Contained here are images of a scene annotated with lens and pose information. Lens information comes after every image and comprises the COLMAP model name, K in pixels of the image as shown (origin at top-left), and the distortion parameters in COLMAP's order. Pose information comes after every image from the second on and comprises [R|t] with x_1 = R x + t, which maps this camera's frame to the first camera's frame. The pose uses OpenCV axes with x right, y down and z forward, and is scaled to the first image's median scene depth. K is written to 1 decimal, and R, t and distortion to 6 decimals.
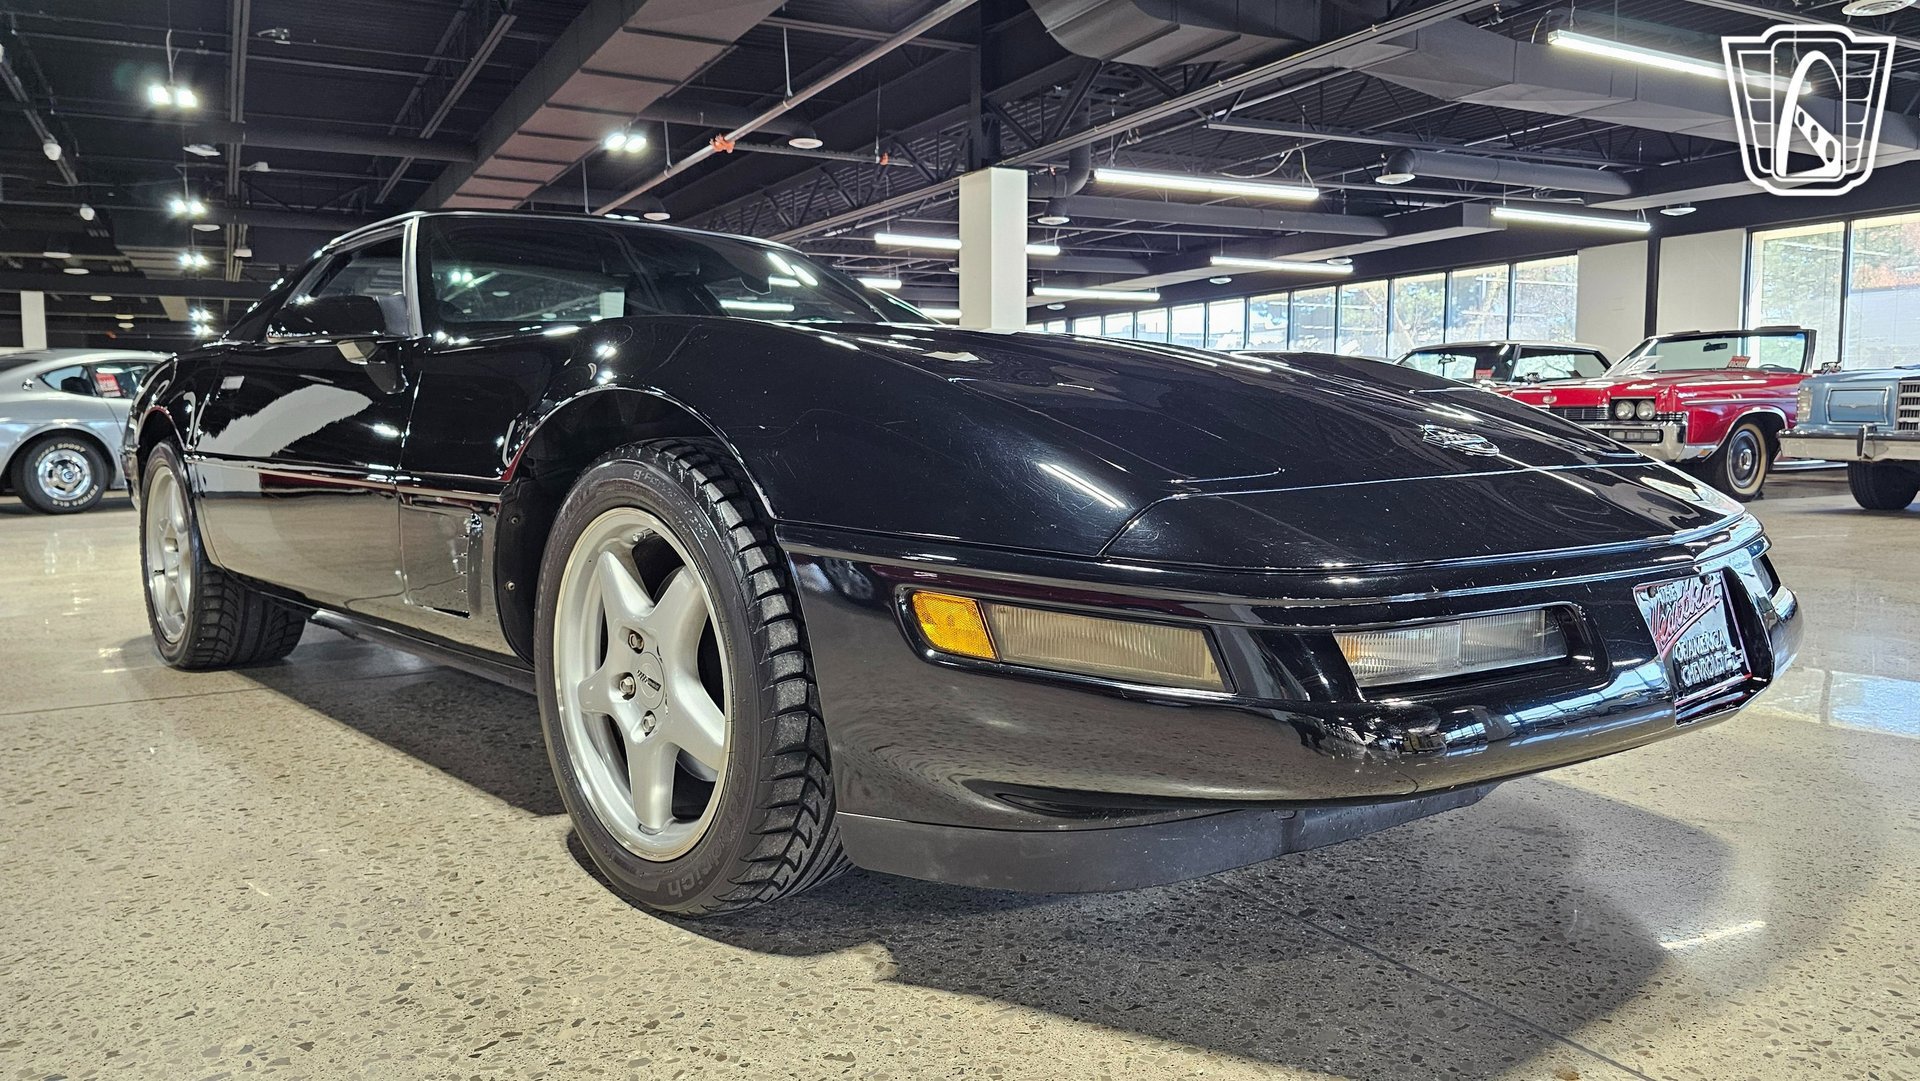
lens RADIAL K [[1293.4, 0, 943.0], [0, 1293.4, 520.5], [0, 0, 1]] dist [0.043103, -0.036700]
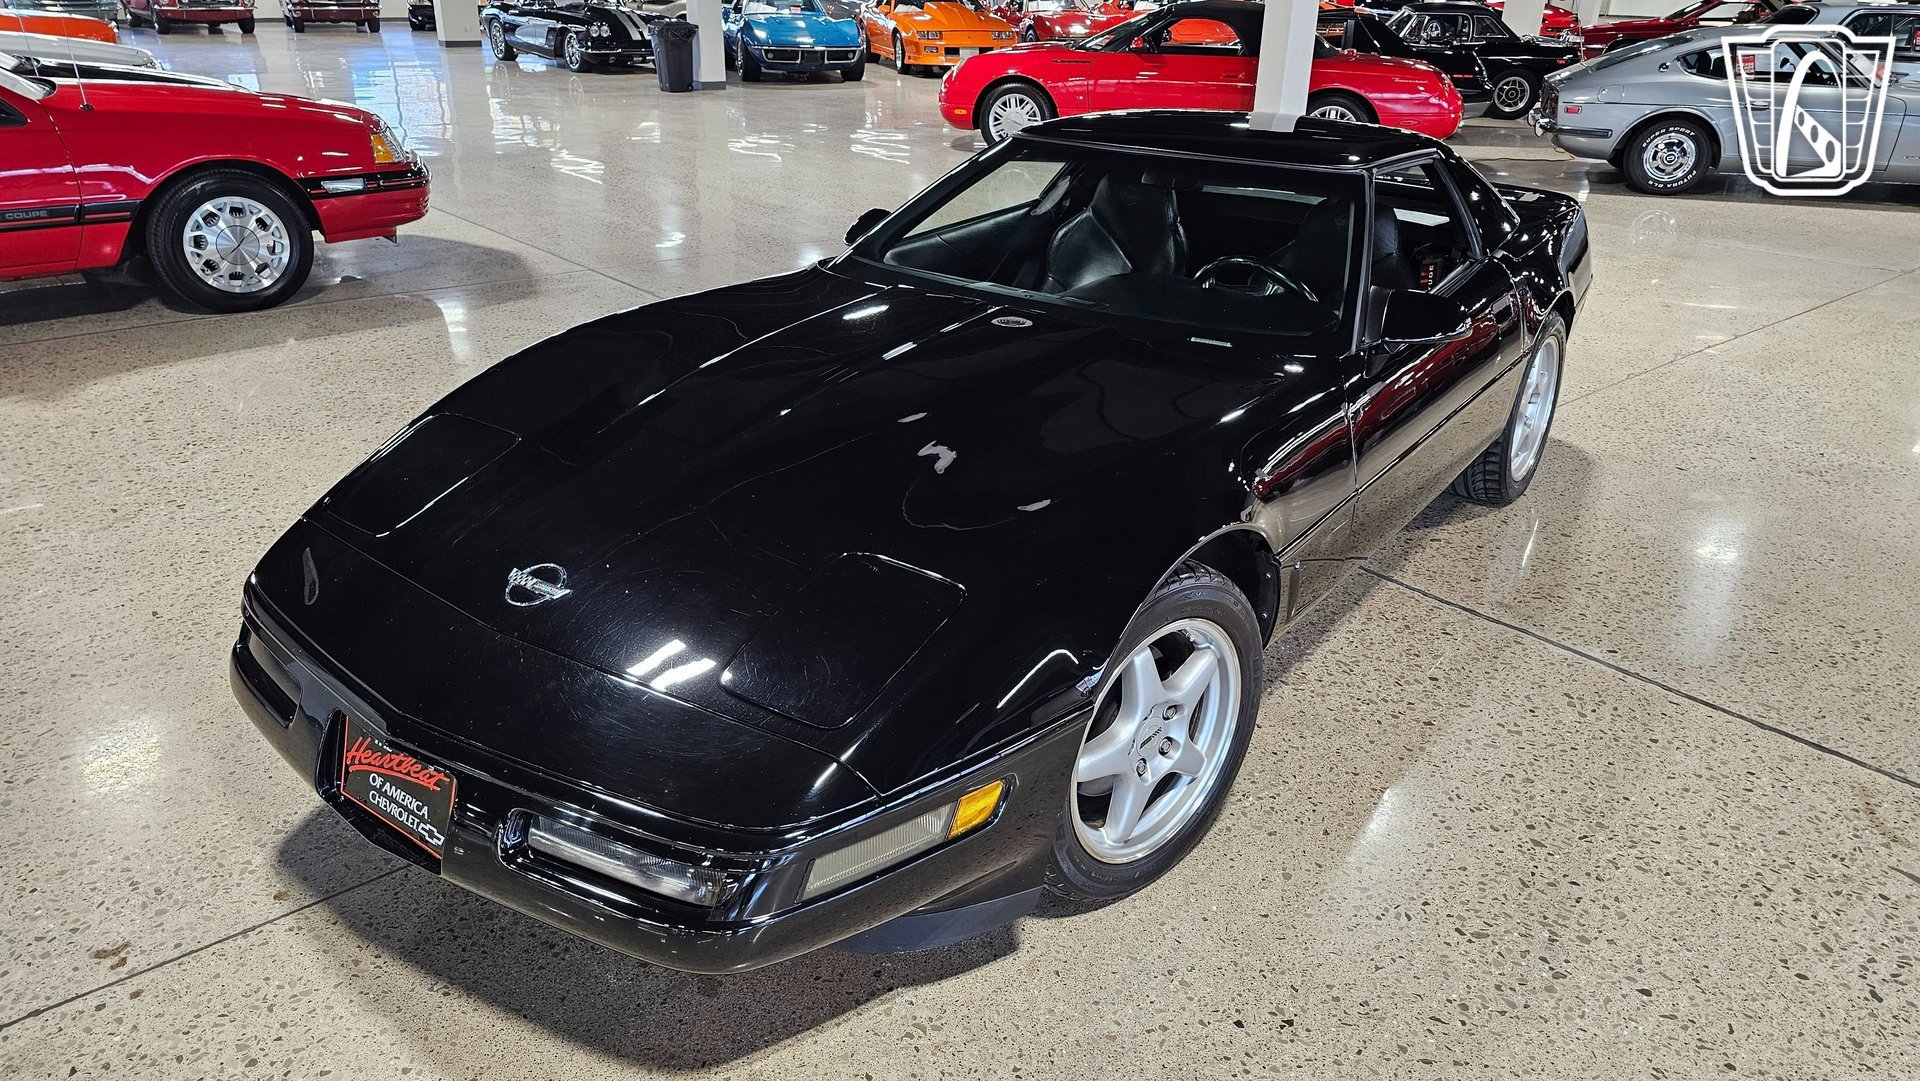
lens RADIAL K [[1293.4, 0, 955.6], [0, 1293.4, 515.5], [0, 0, 1]] dist [0.043103, -0.036700]
pose [[0.196493, 0.386777, -0.900996, 1.616788], [-0.090107, 0.922145, 0.376205, -0.644953], [0.976356, 0.007264, 0.216046, 1.170770]]
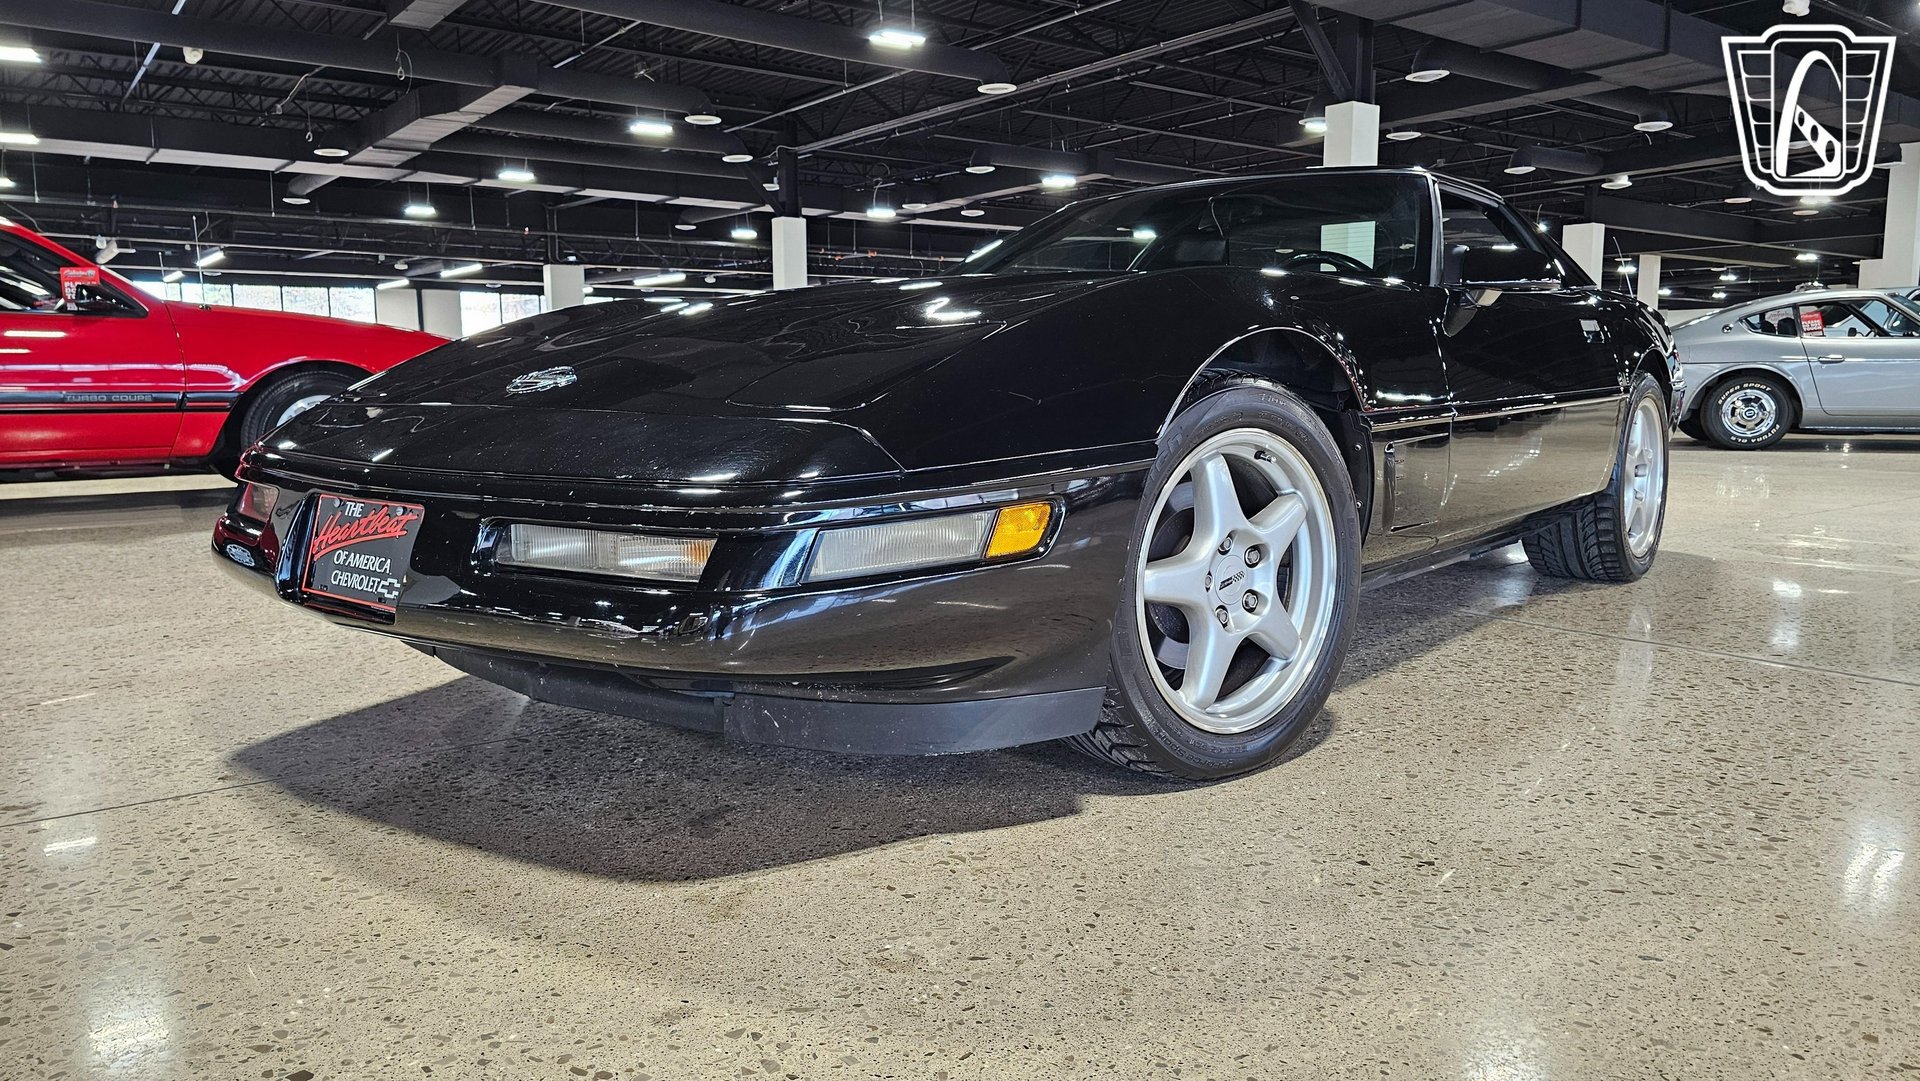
lens RADIAL K [[1293.4, 0, 949.1], [0, 1293.4, 524.9], [0, 0, 1]] dist [0.043103, -0.036700]
pose [[0.135493, 0.116055, -0.983958, 1.627237], [-0.067925, 0.991867, 0.107634, -0.084548], [0.988447, 0.052252, 0.142274, 1.248052]]
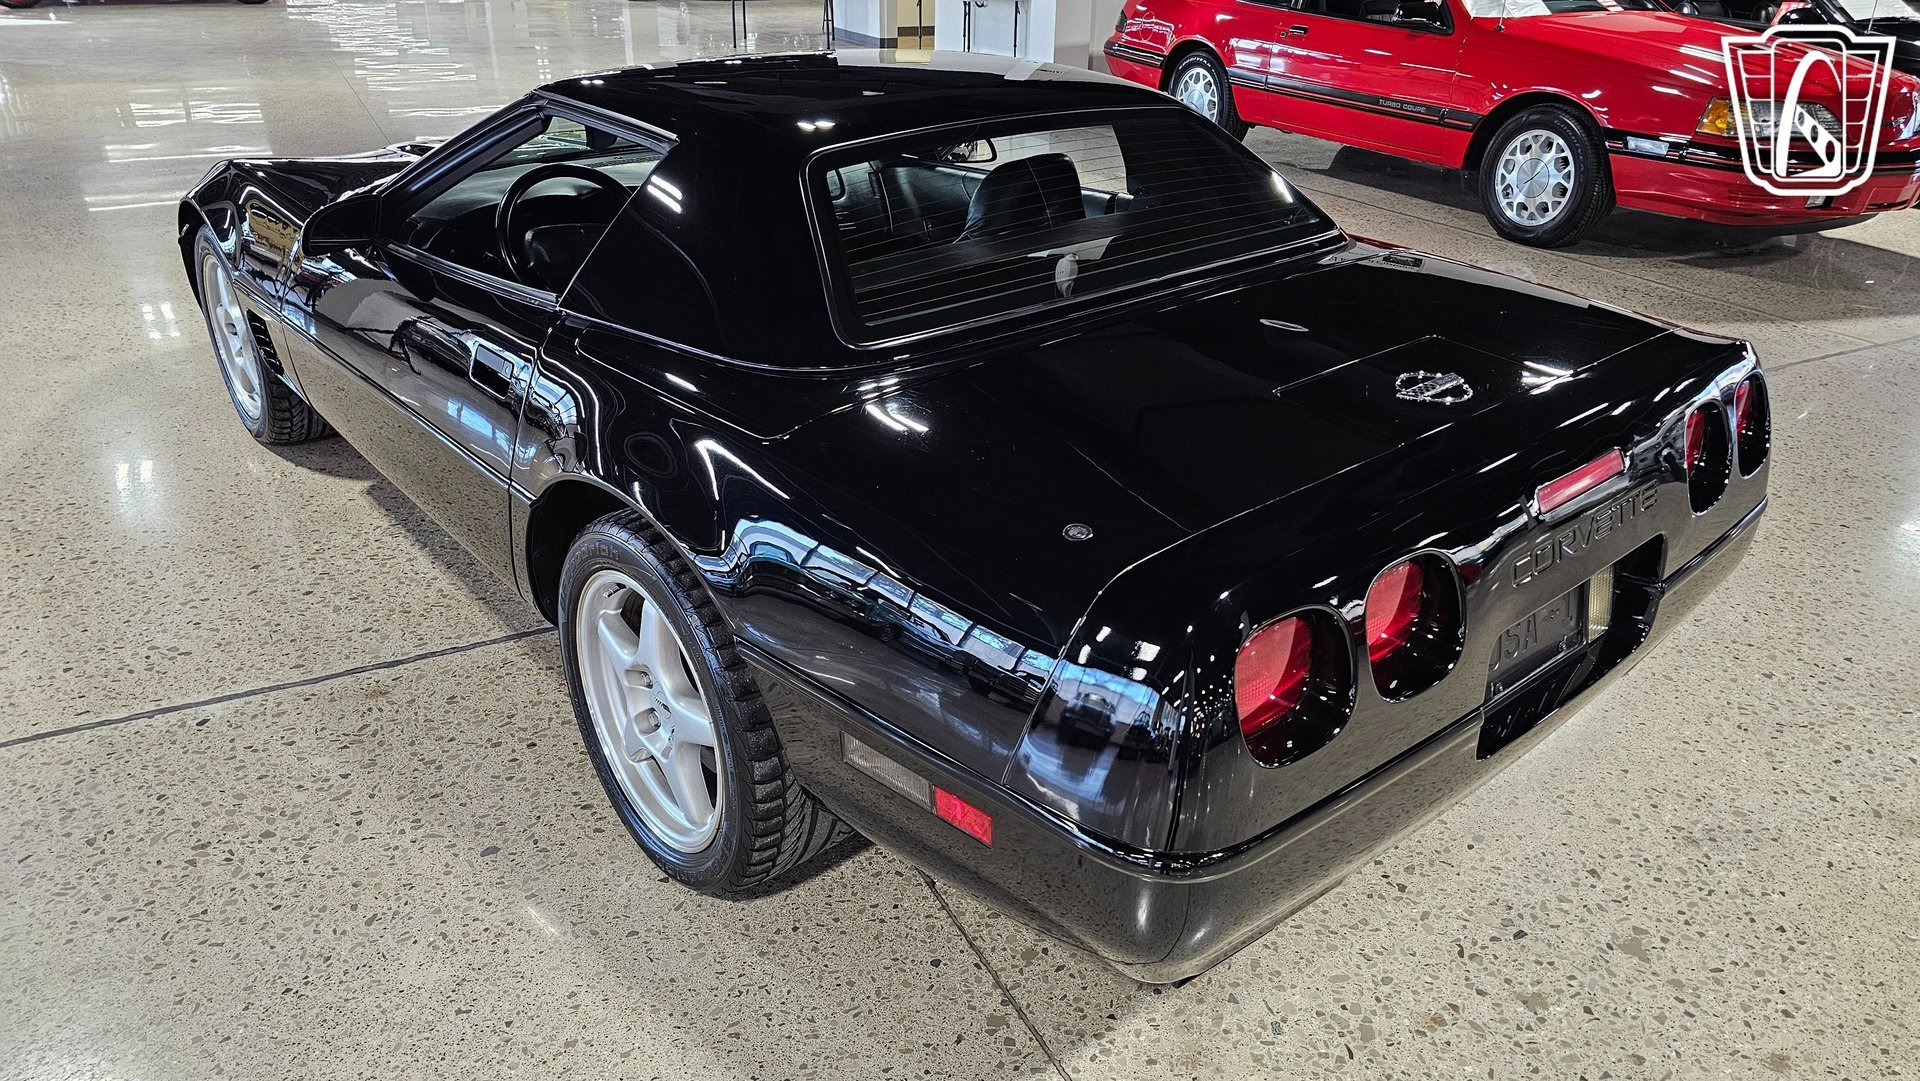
lens RADIAL K [[1293.4, 0, 955.0], [0, 1293.4, 515.1], [0, 0, 1]] dist [0.043103, -0.036700]
pose [[-0.999351, -0.029405, 0.020788, -0.758220], [-0.015173, 0.867350, 0.497468, -0.778566], [-0.032658, 0.496830, -0.867233, 3.709615]]
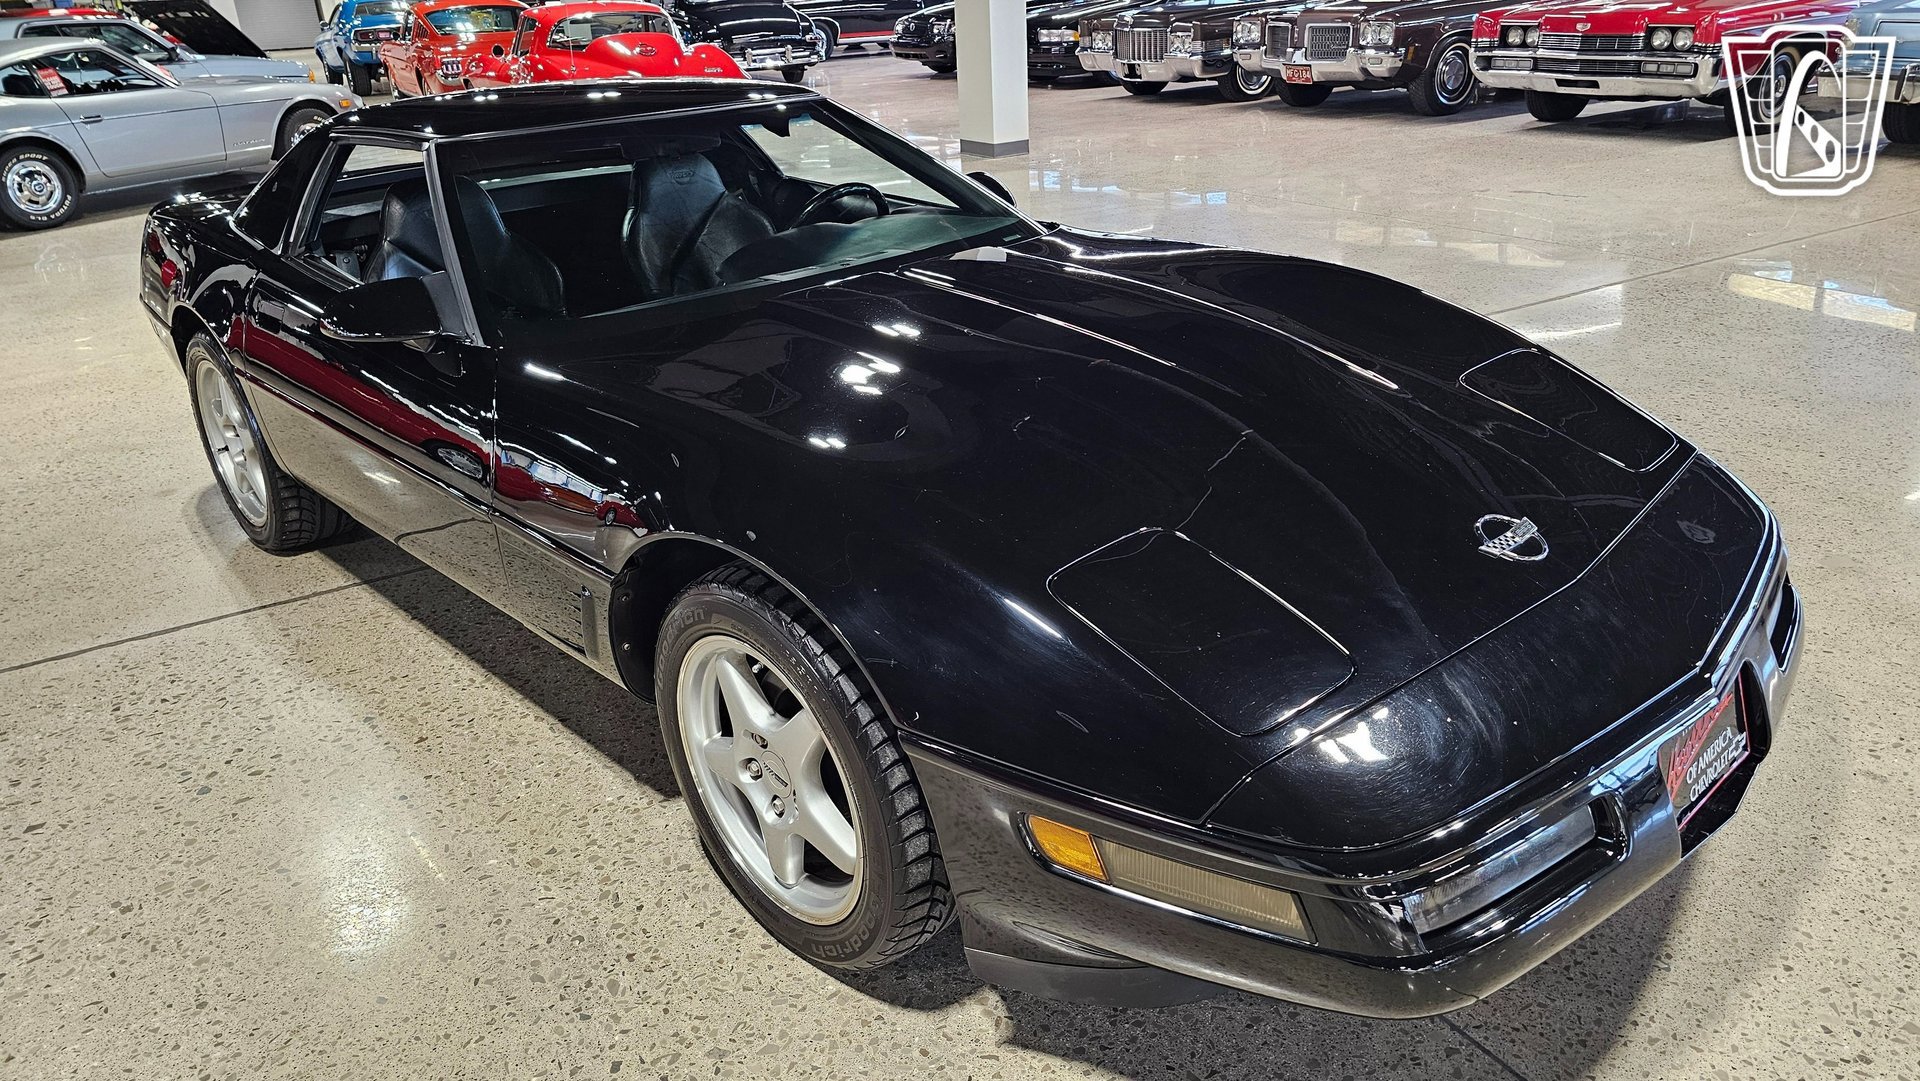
lens RADIAL K [[1293.4, 0, 948.2], [0, 1293.4, 532.7], [0, 0, 1]] dist [0.043103, -0.036700]
pose [[0.998899, -0.046908, -0.001105, -0.067276], [0.044679, 0.943701, 0.327768, -0.456840], [-0.014332, -0.327456, 0.944758, -0.001466]]
